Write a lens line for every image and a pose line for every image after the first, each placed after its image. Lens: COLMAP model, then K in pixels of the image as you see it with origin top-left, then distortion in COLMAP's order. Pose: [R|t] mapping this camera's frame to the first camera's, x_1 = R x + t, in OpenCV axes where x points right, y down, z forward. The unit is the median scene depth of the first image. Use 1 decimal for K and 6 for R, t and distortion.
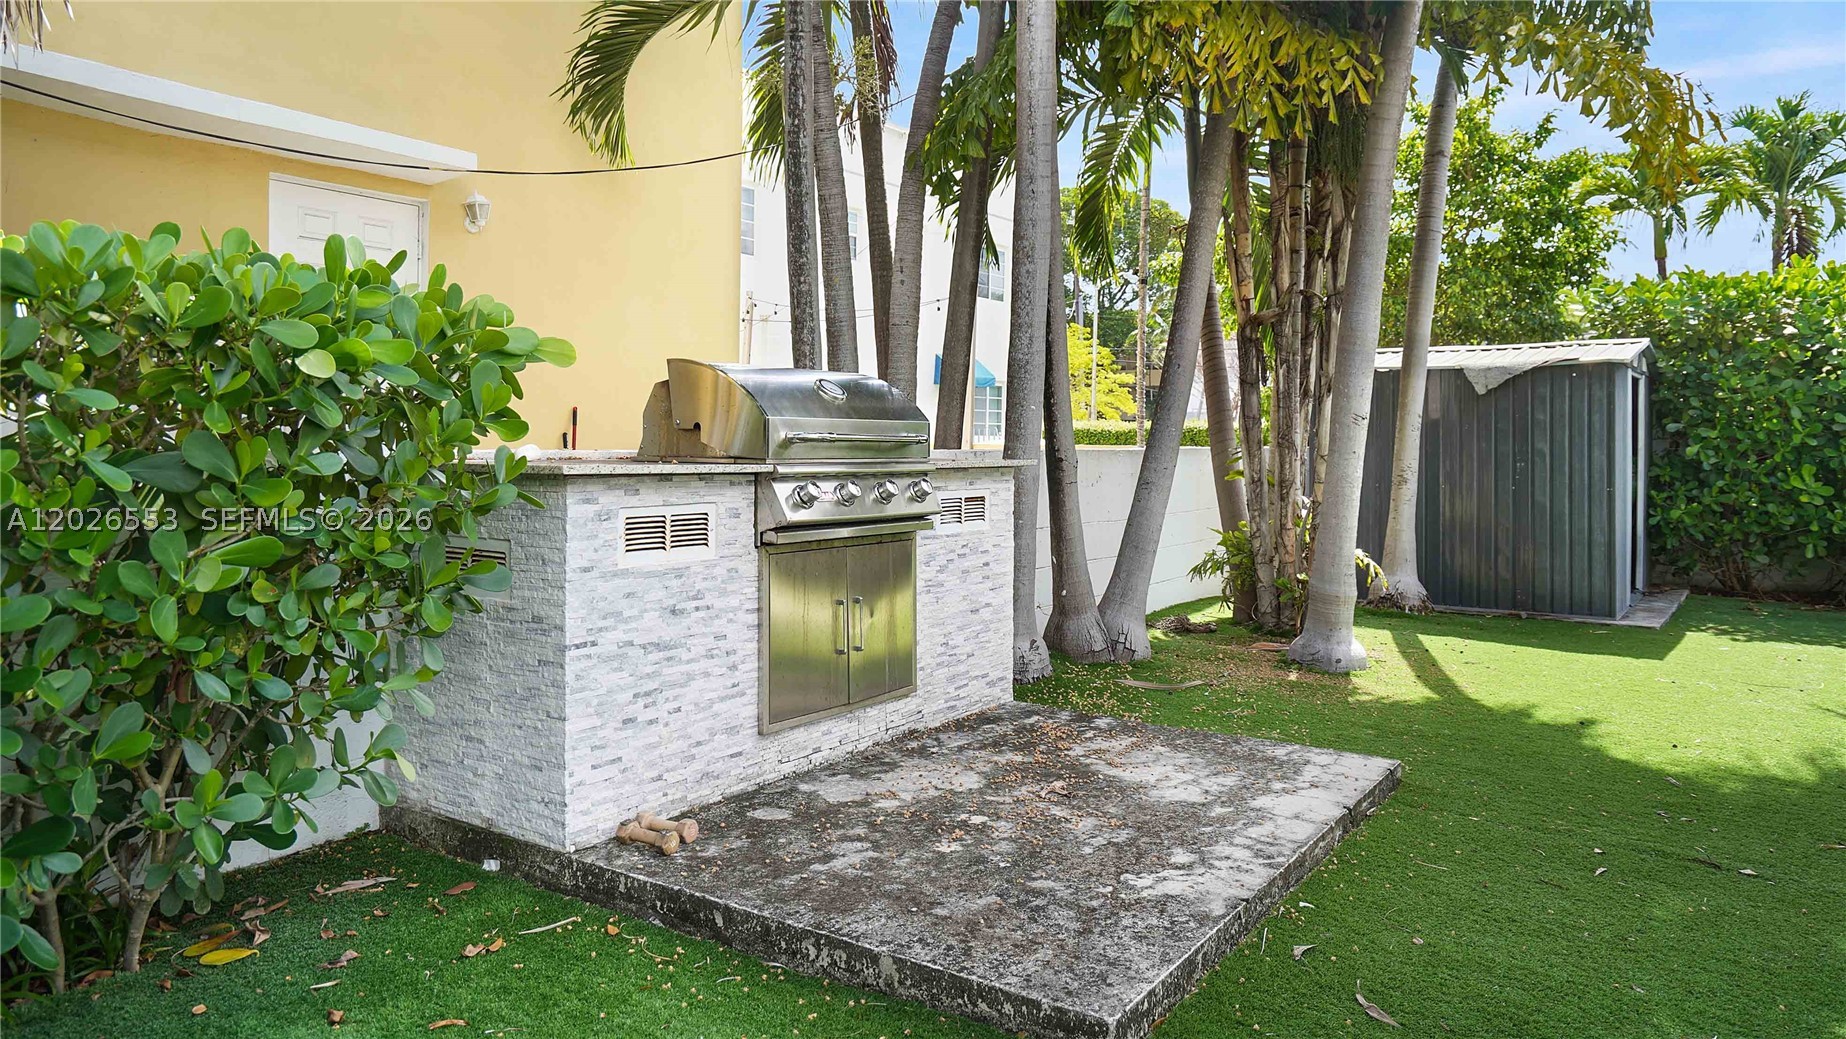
lens RADIAL K [[1178.2, 0, 929.4], [0, 1178.2, 456.7], [0, 0, 1]] dist [-0.030598, 0.065075]
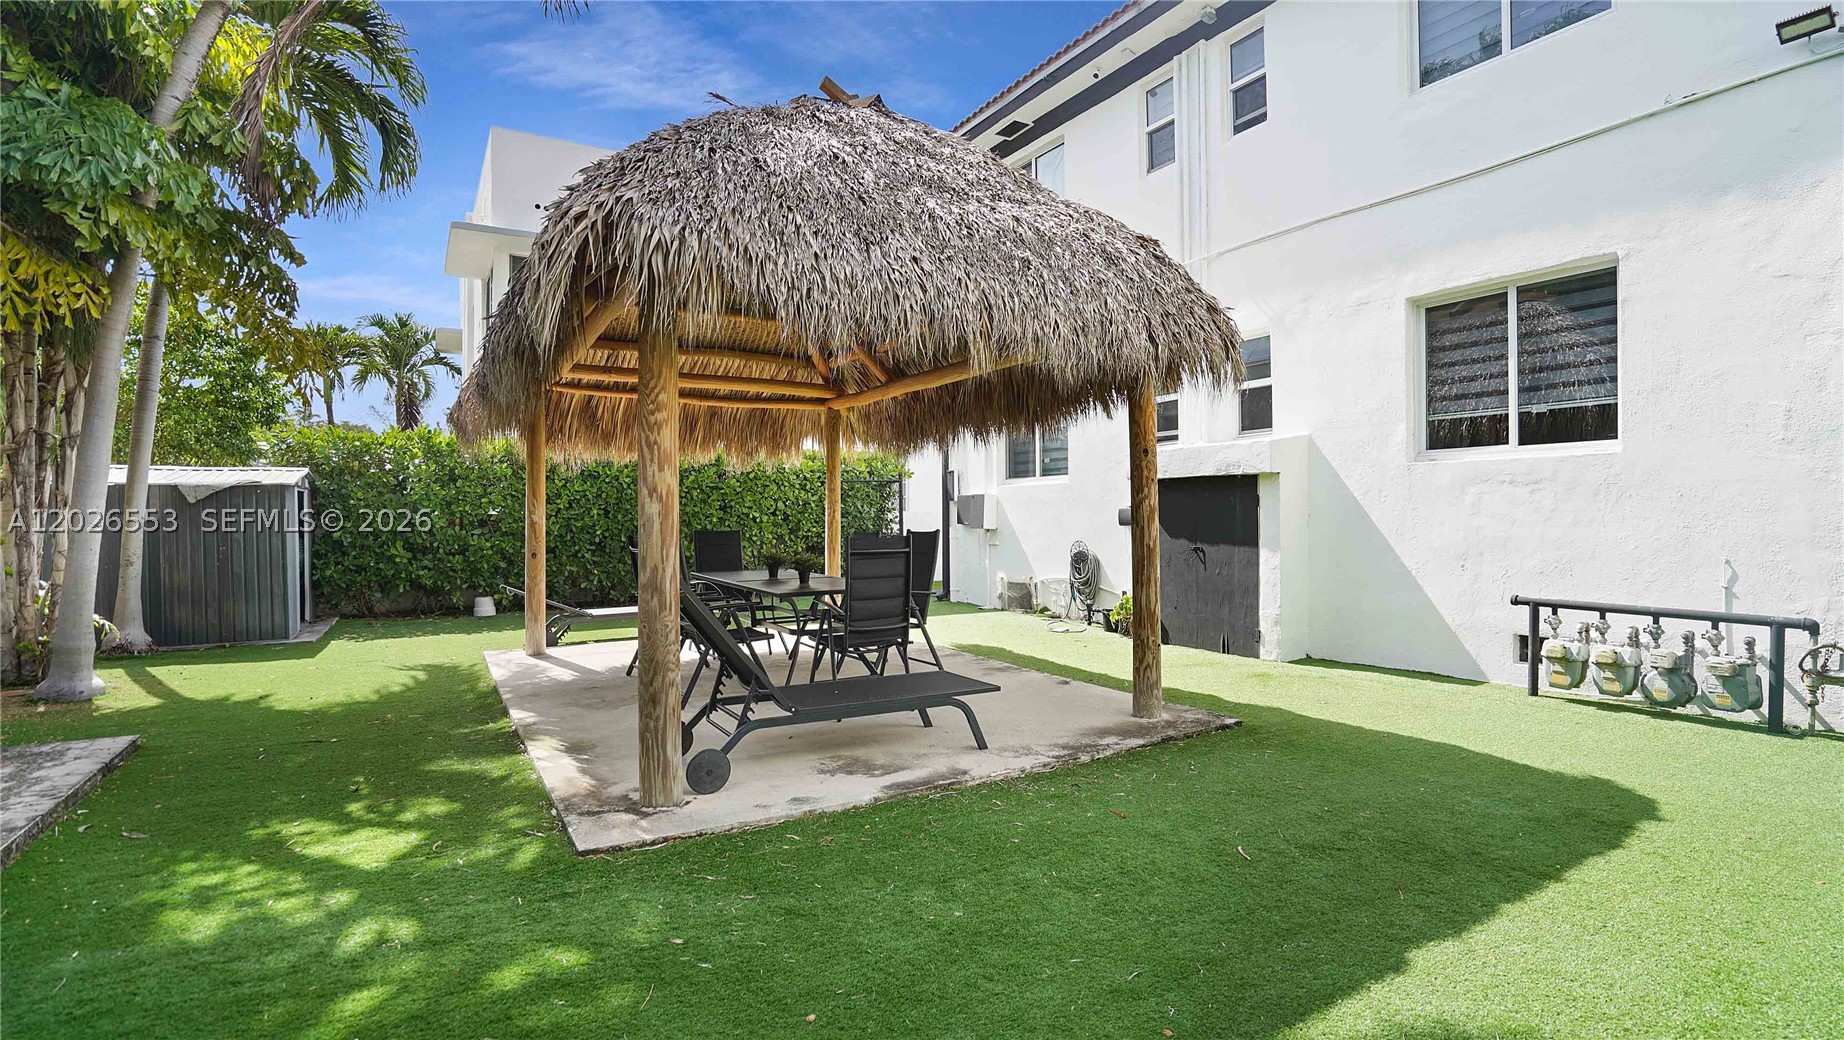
lens RADIAL K [[863.0, 0, 922.0], [0, 863.0, 520.0], [0, 0, 1]] dist [-0.036383, 0.011148]
pose [[0.411176, -0.014800, 0.911436, -0.150100], [0.017735, 0.999809, 0.008234, -0.026854], [-0.911384, 0.012779, 0.411360, -0.337404]]
